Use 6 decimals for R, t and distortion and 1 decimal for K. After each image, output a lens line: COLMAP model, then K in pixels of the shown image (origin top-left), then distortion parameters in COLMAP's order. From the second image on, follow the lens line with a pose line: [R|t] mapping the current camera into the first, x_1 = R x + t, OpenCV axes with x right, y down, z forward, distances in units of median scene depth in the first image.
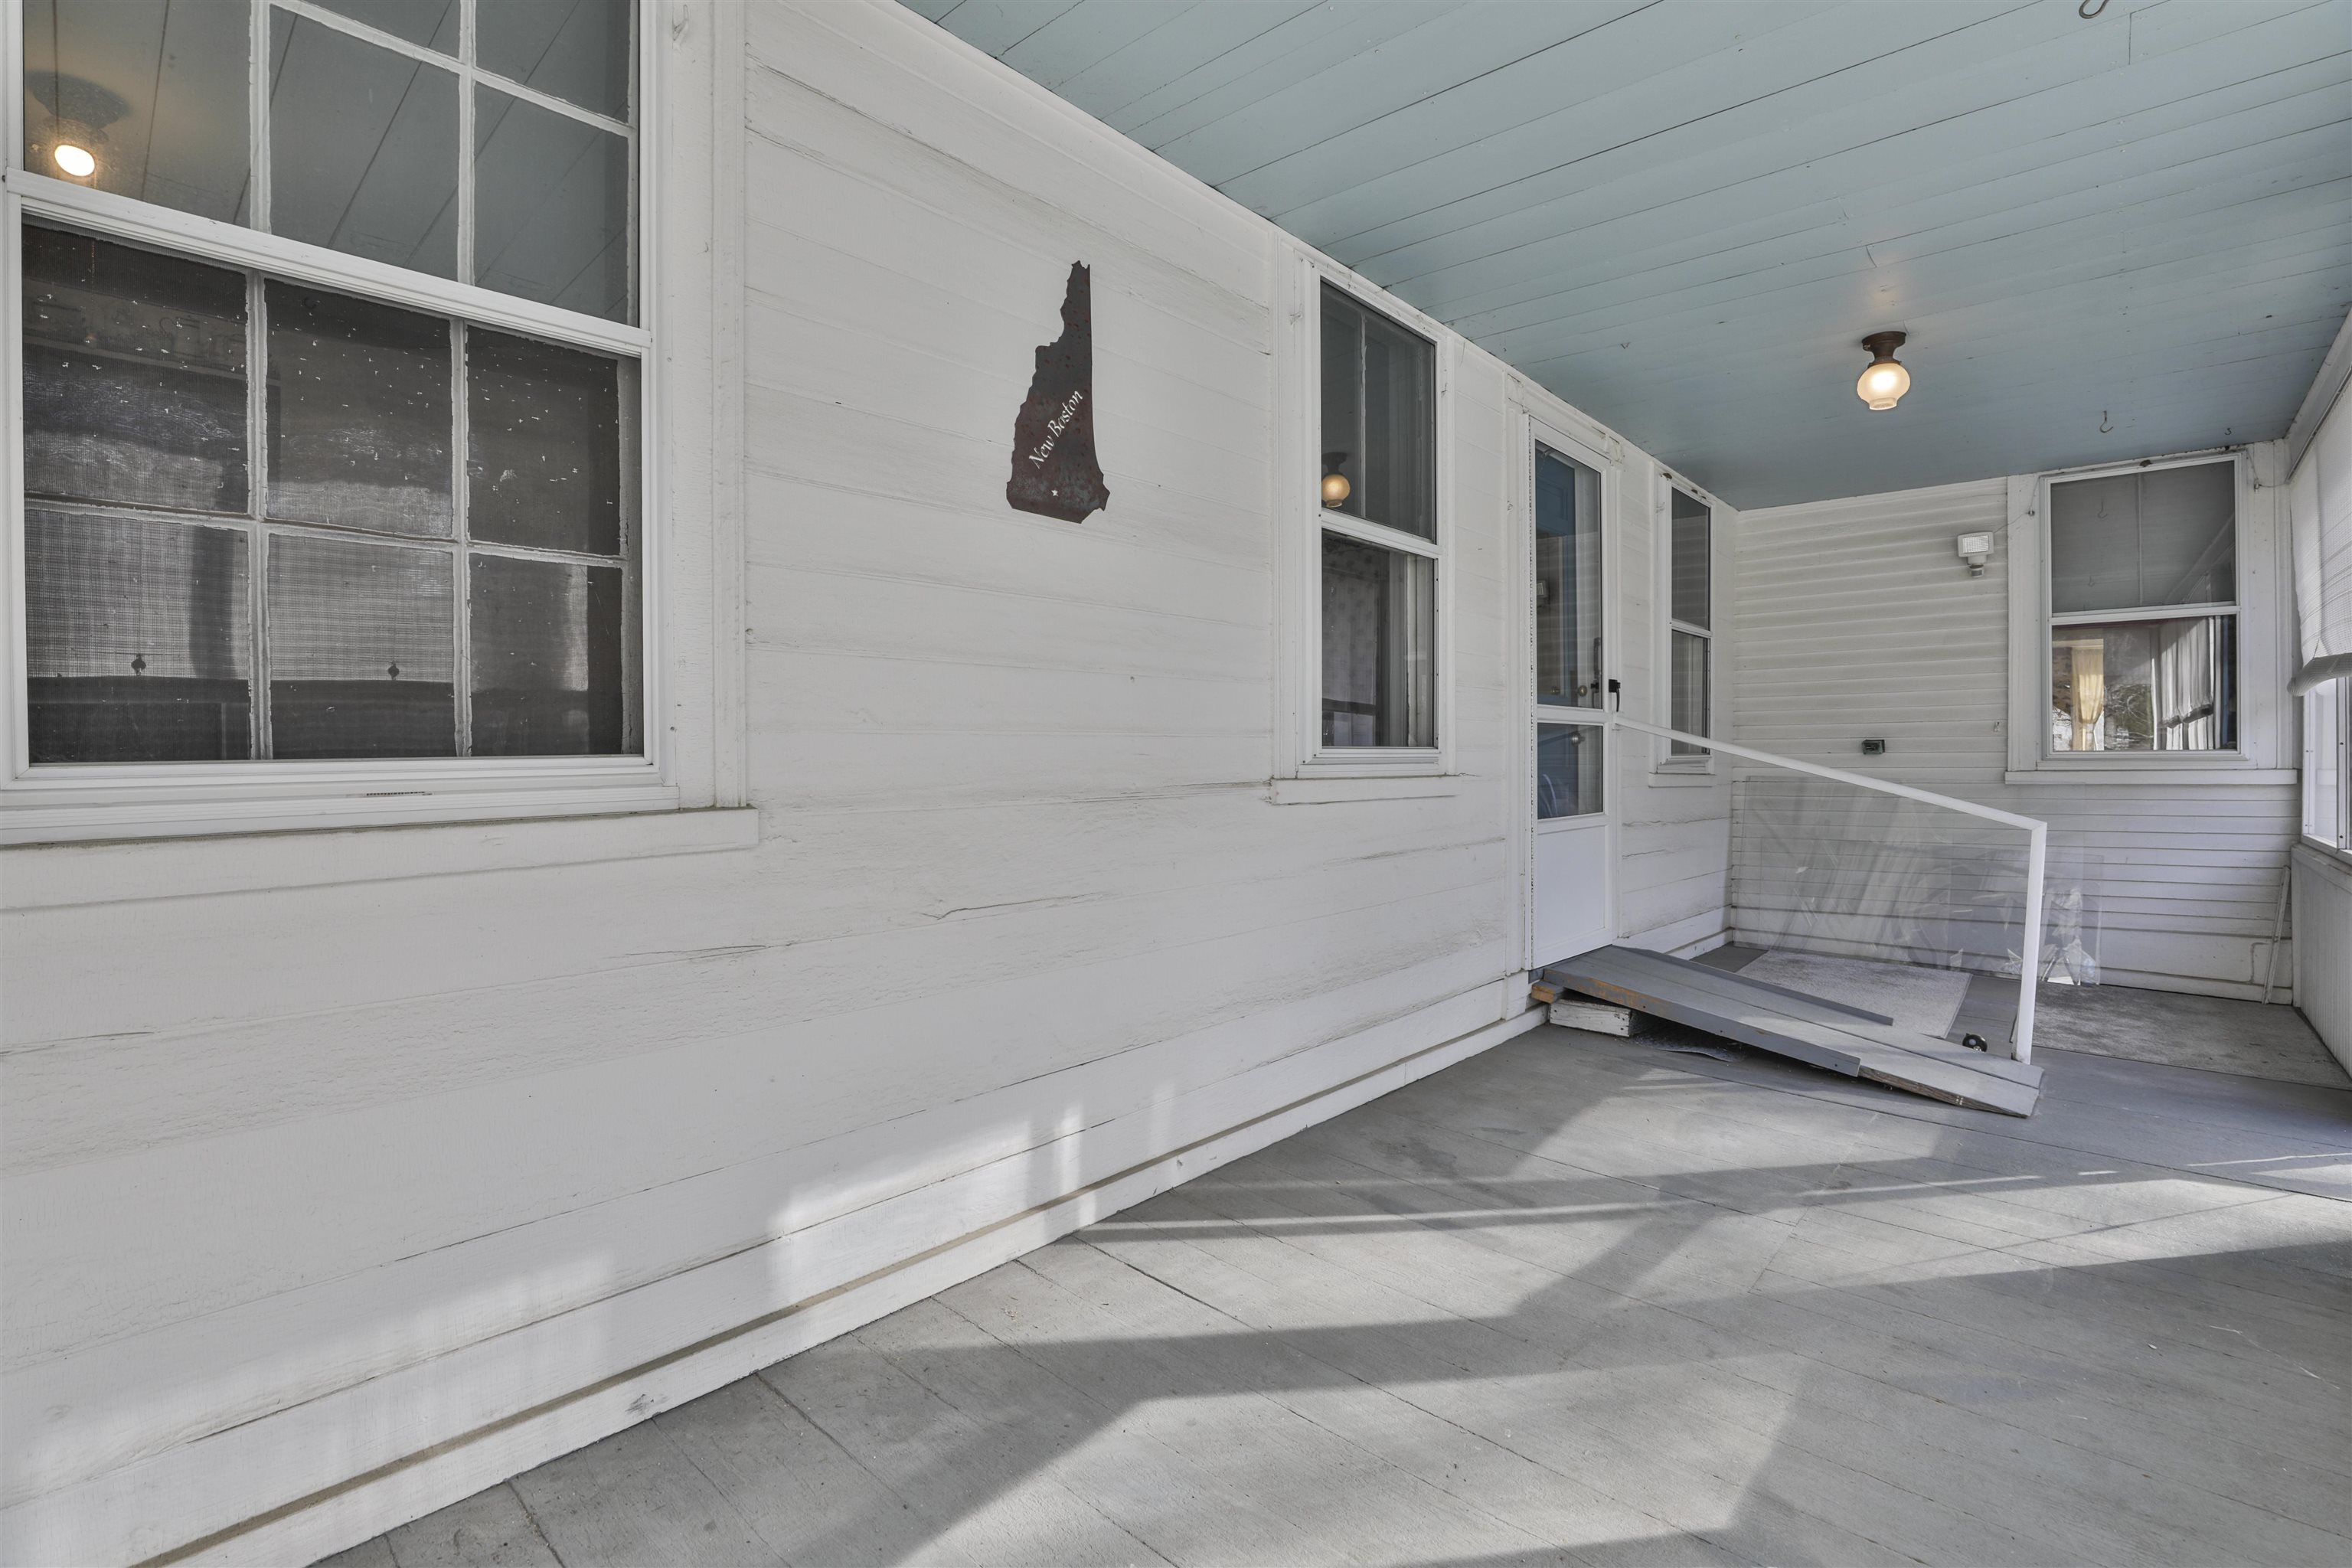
lens RADIAL K [[1143.9, 0, 1176.0], [0, 1143.9, 784.0], [0, 0, 1]] dist [-0.005351, -0.000465]
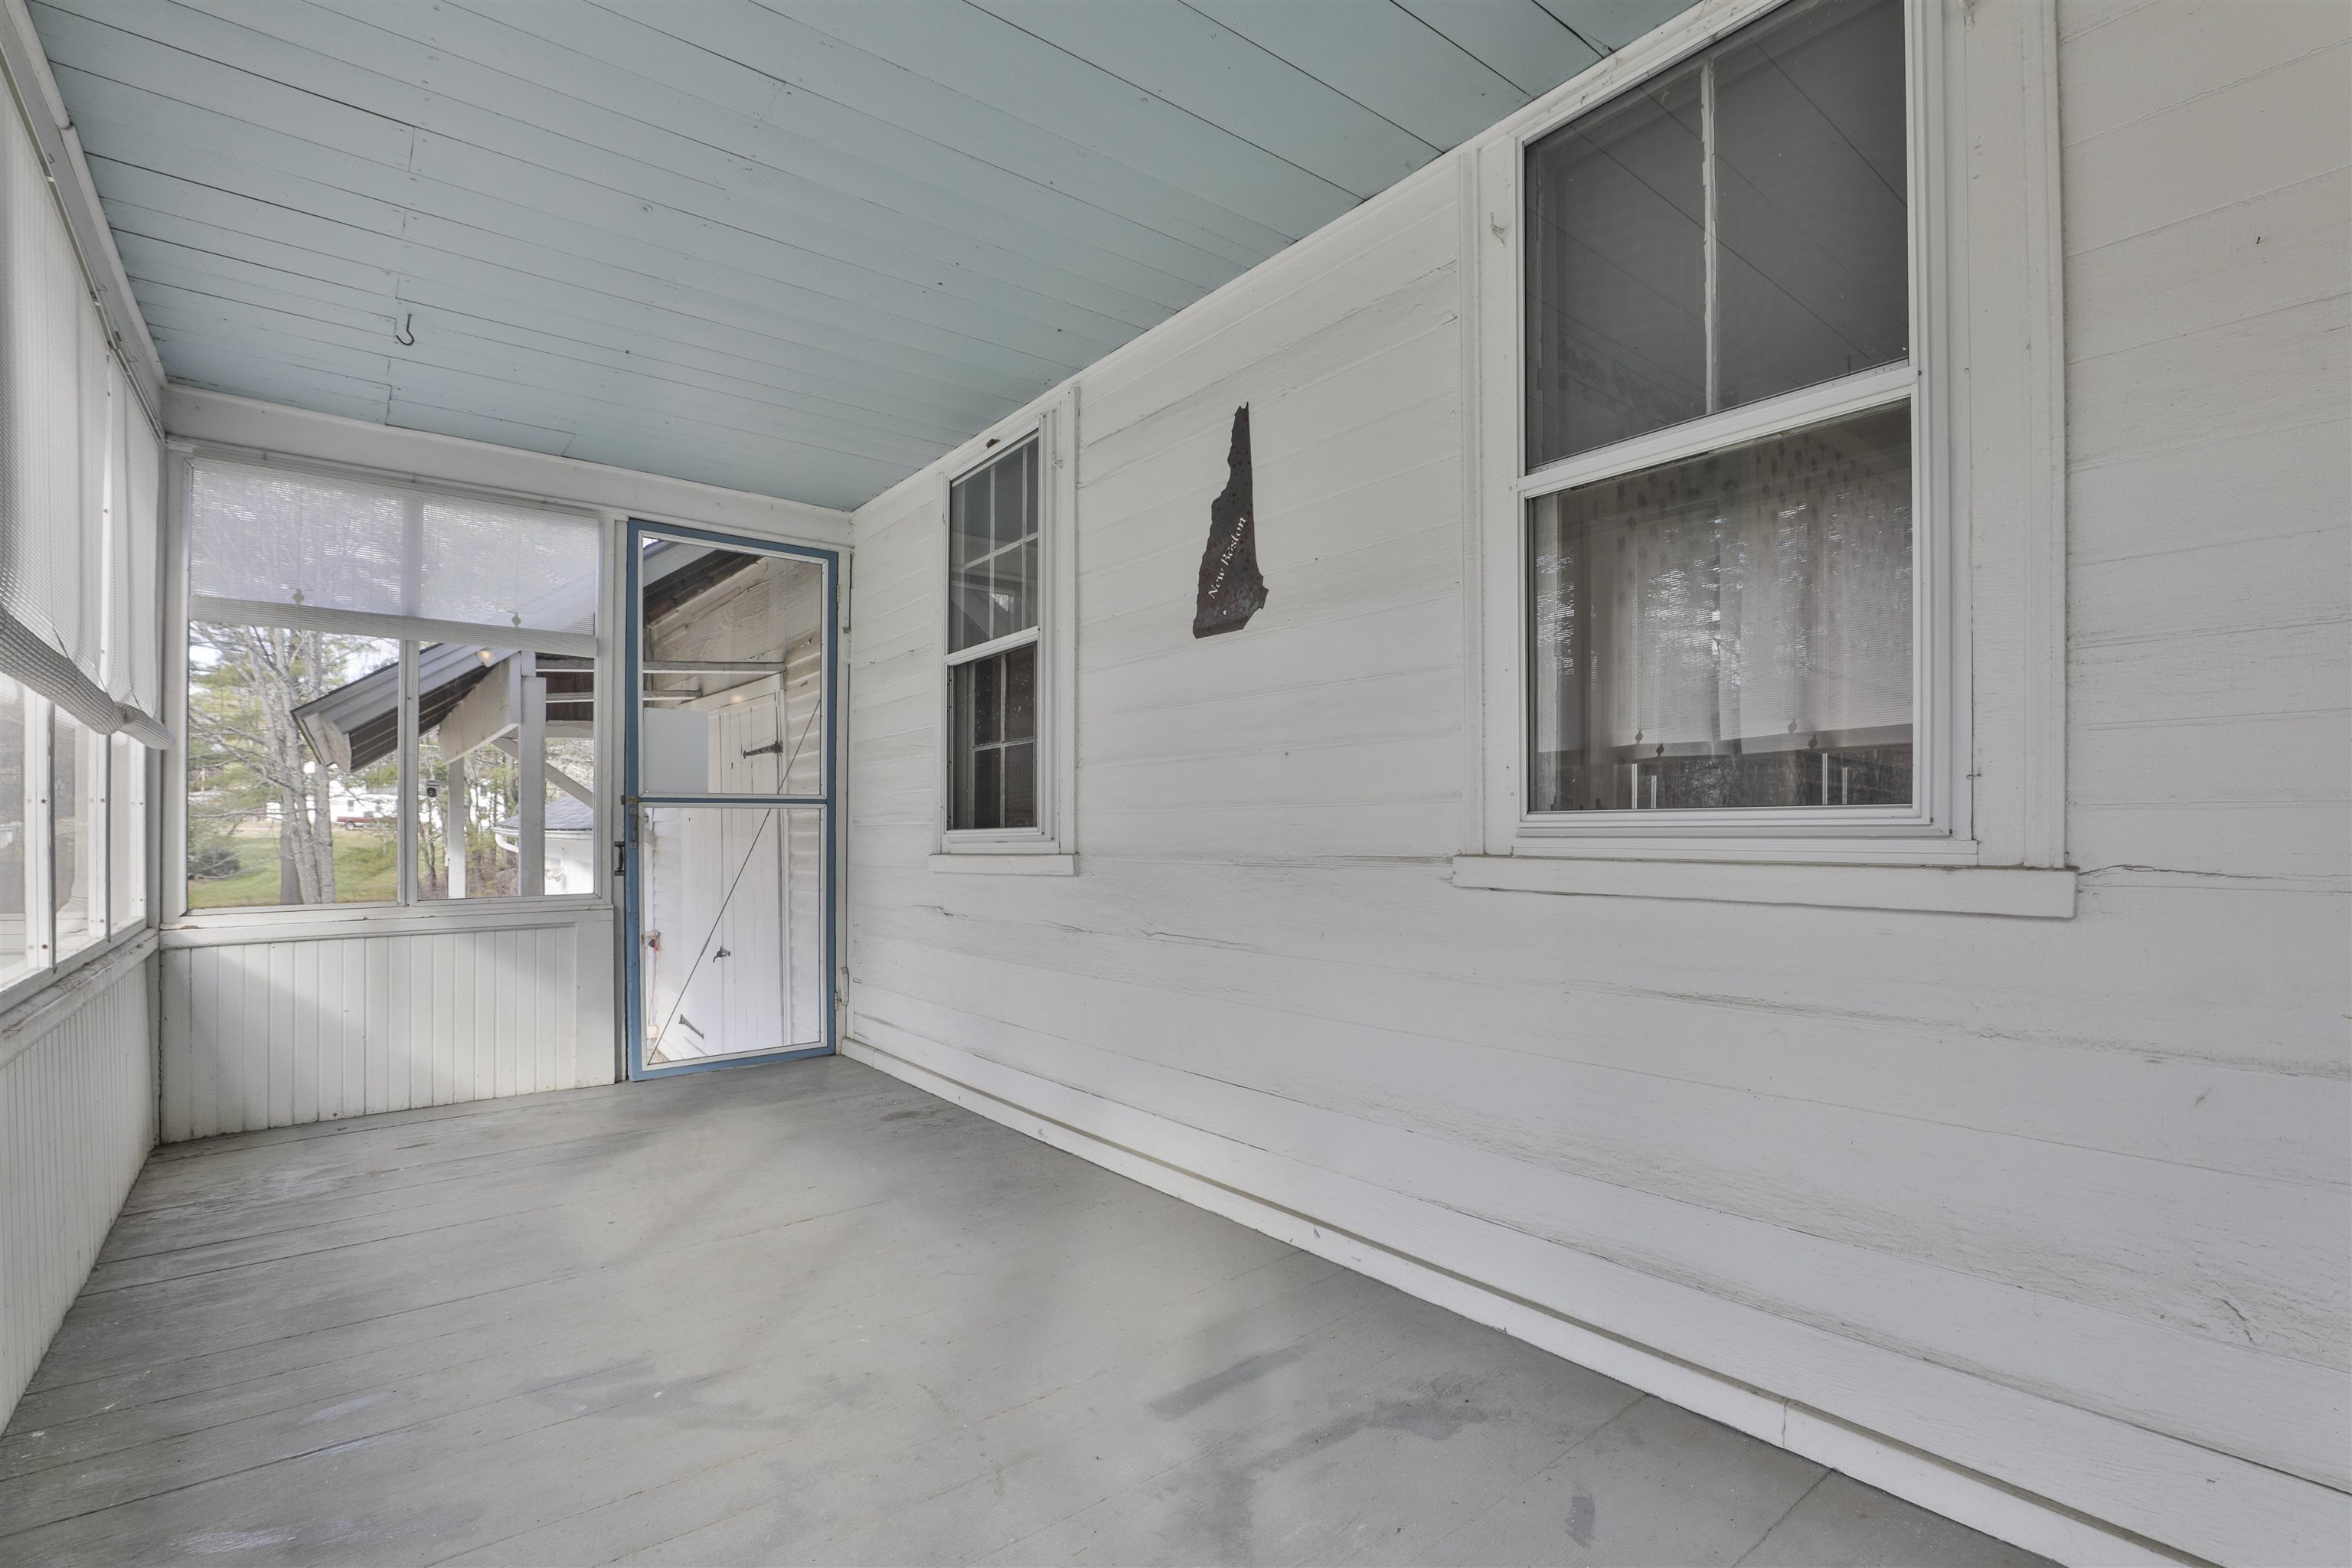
lens RADIAL K [[1111.0, 0, 1176.0], [0, 1111.0, 823.9], [0, 0, 1]] dist [-0.002082, -0.000162]
pose [[-0.190239, 0.015377, -0.981617, 1.039107], [-0.003186, 0.999862, 0.016280, -0.044727], [0.981733, 0.006225, -0.190163, 1.132531]]
